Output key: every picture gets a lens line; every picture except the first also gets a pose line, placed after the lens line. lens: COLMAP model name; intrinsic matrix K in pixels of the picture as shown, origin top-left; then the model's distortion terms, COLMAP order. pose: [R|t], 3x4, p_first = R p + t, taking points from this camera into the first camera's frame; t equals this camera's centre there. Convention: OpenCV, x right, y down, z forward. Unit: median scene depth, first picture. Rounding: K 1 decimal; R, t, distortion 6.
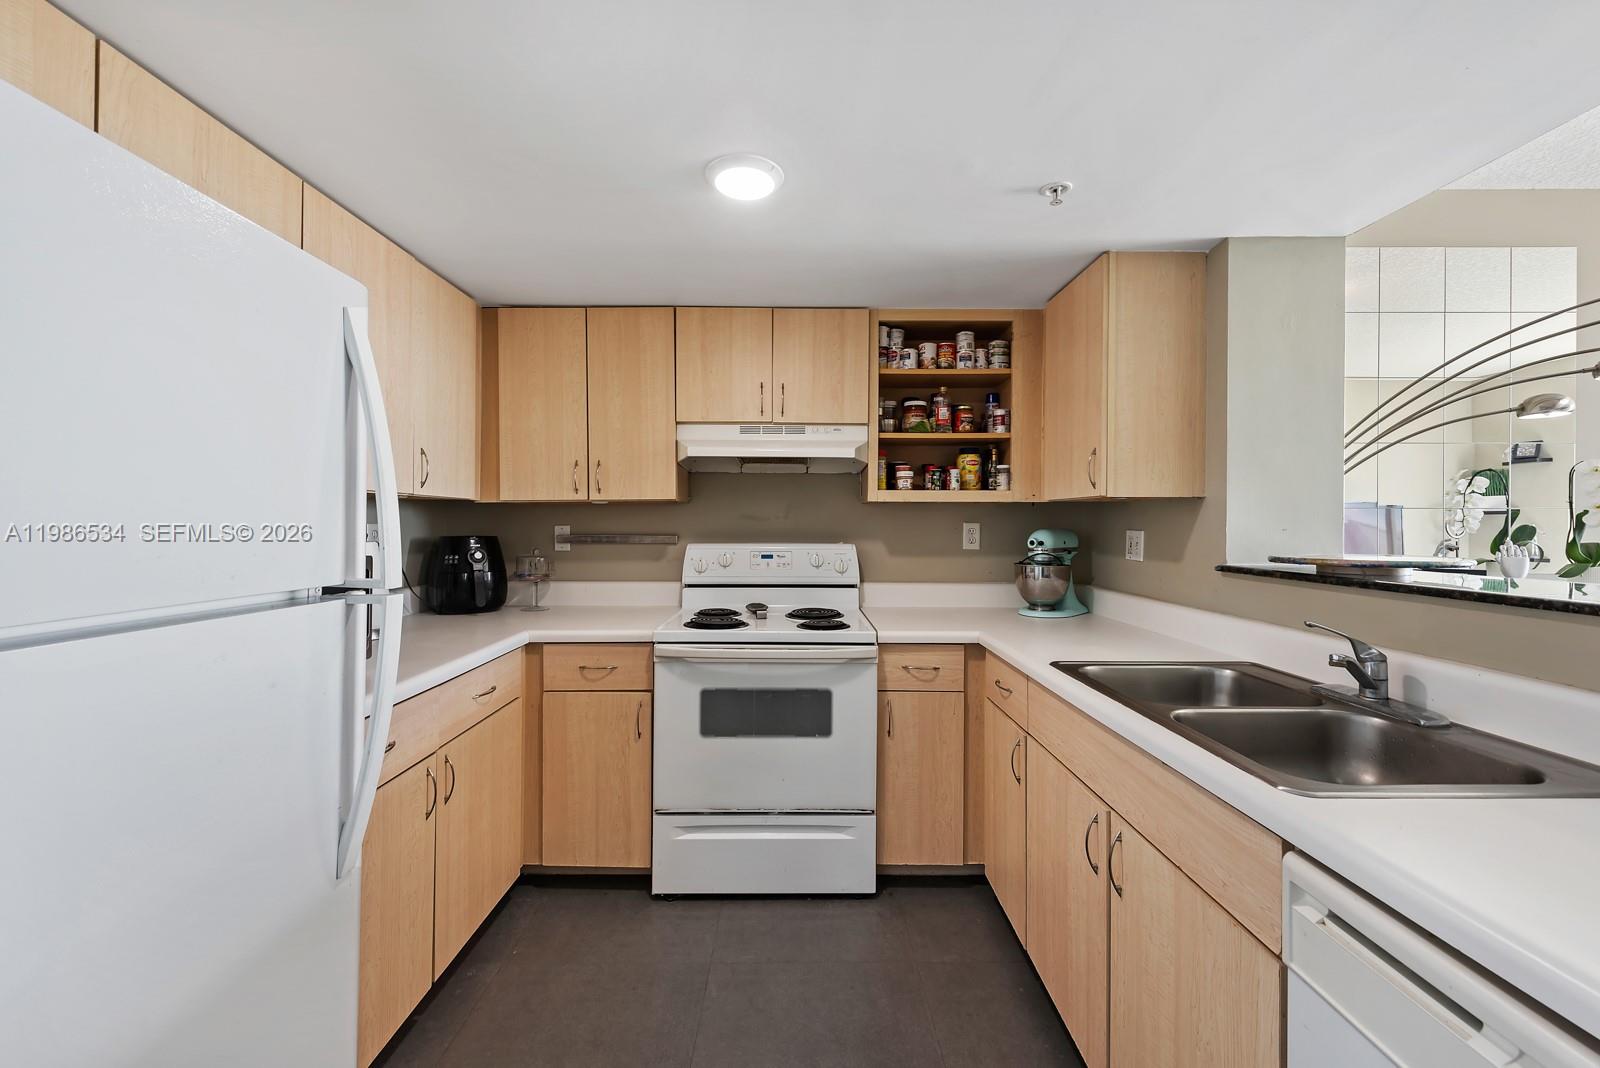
lens RADIAL K [[623.6, 0, 792.1], [0, 623.6, 518.6], [0, 0, 1]] dist [0.010396, -0.004438]
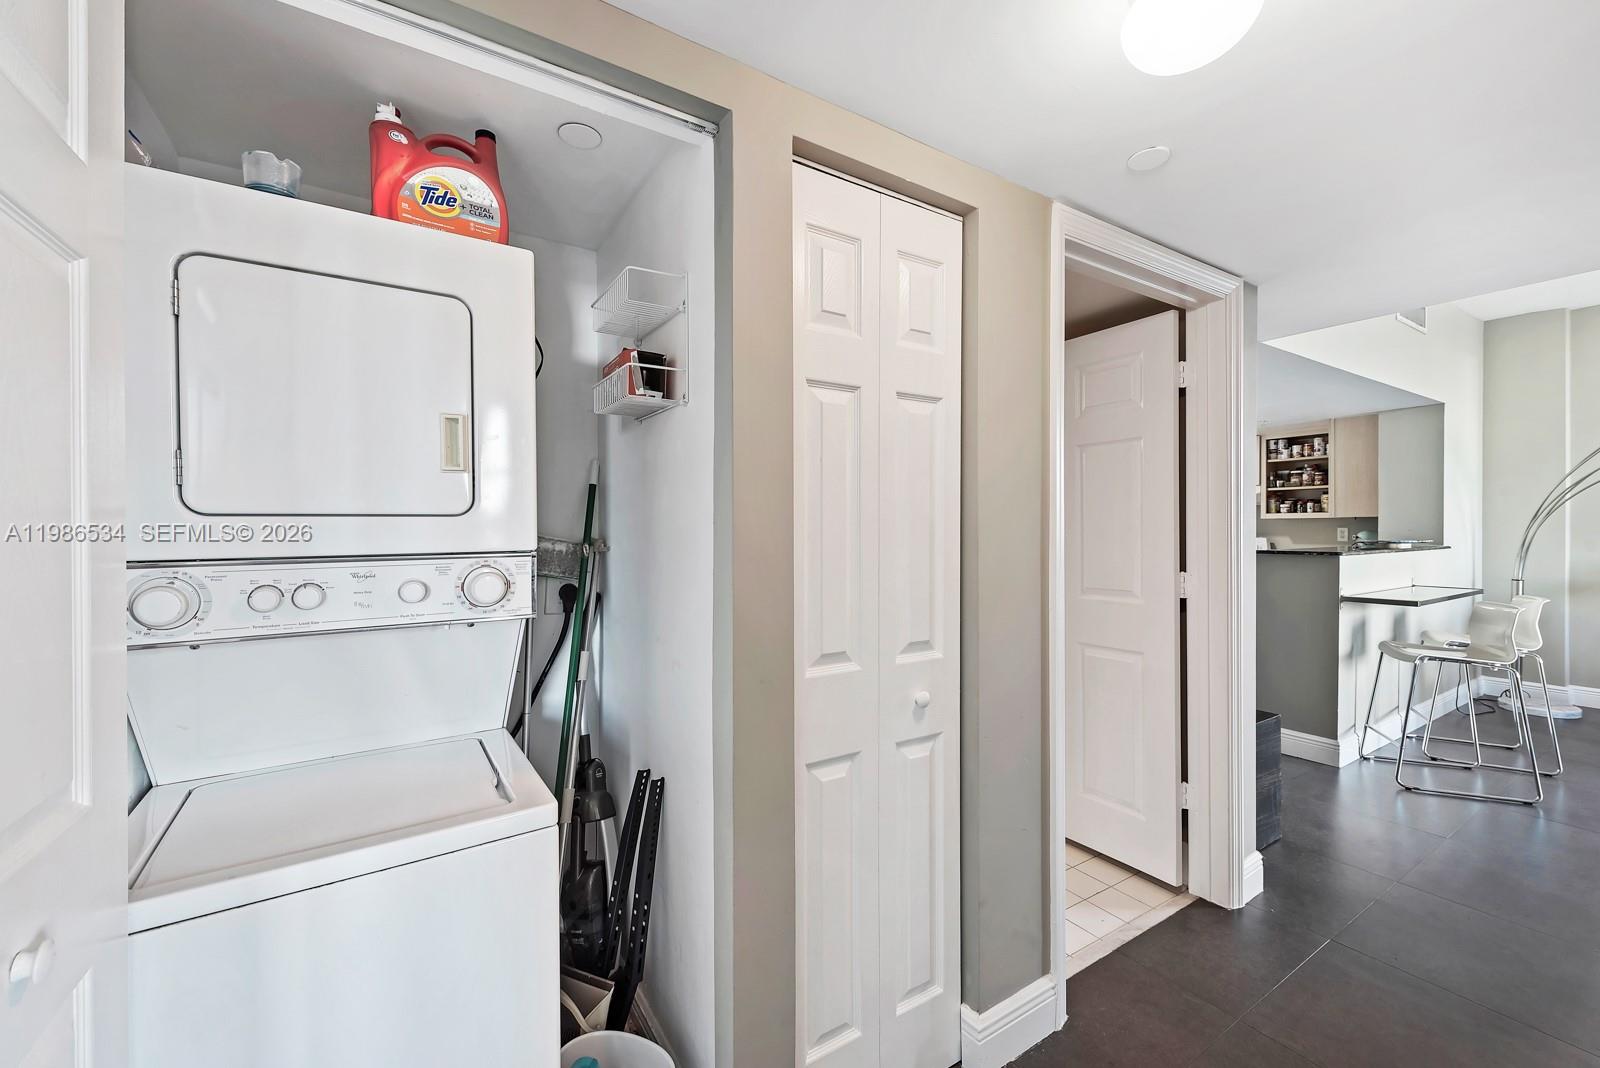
lens RADIAL K [[623.6, 0, 798.0], [0, 623.6, 529.5], [0, 0, 1]] dist [0.010396, -0.004438]
pose [[0.529173, -0.003801, -0.848506, 1.164216], [0.011364, 0.999932, 0.002608, -0.012562], [0.848438, -0.011022, 0.529180, -1.657408]]
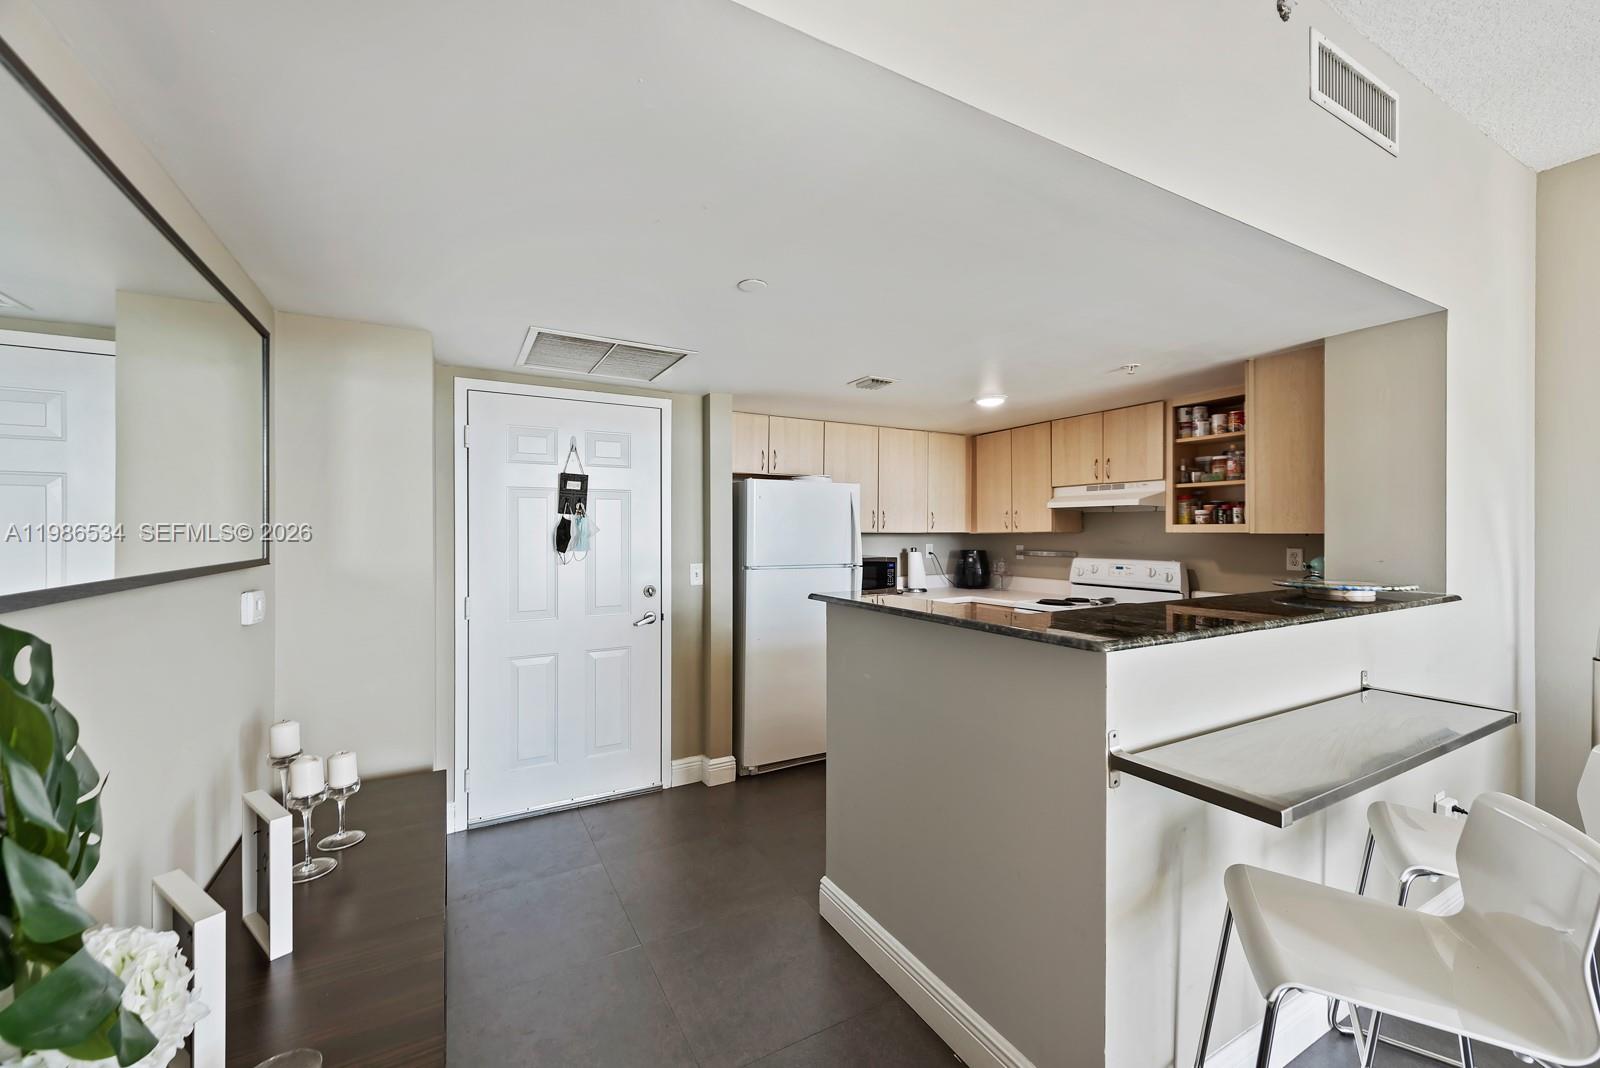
lens RADIAL K [[623.6, 0, 787.0], [0, 623.6, 530.7], [0, 0, 1]] dist [0.010396, -0.004438]
pose [[0.472964, -0.005000, -0.881067, 0.974627], [0.010186, 0.999948, -0.000207, -0.039808], [0.881023, -0.008876, 0.472991, -0.462966]]
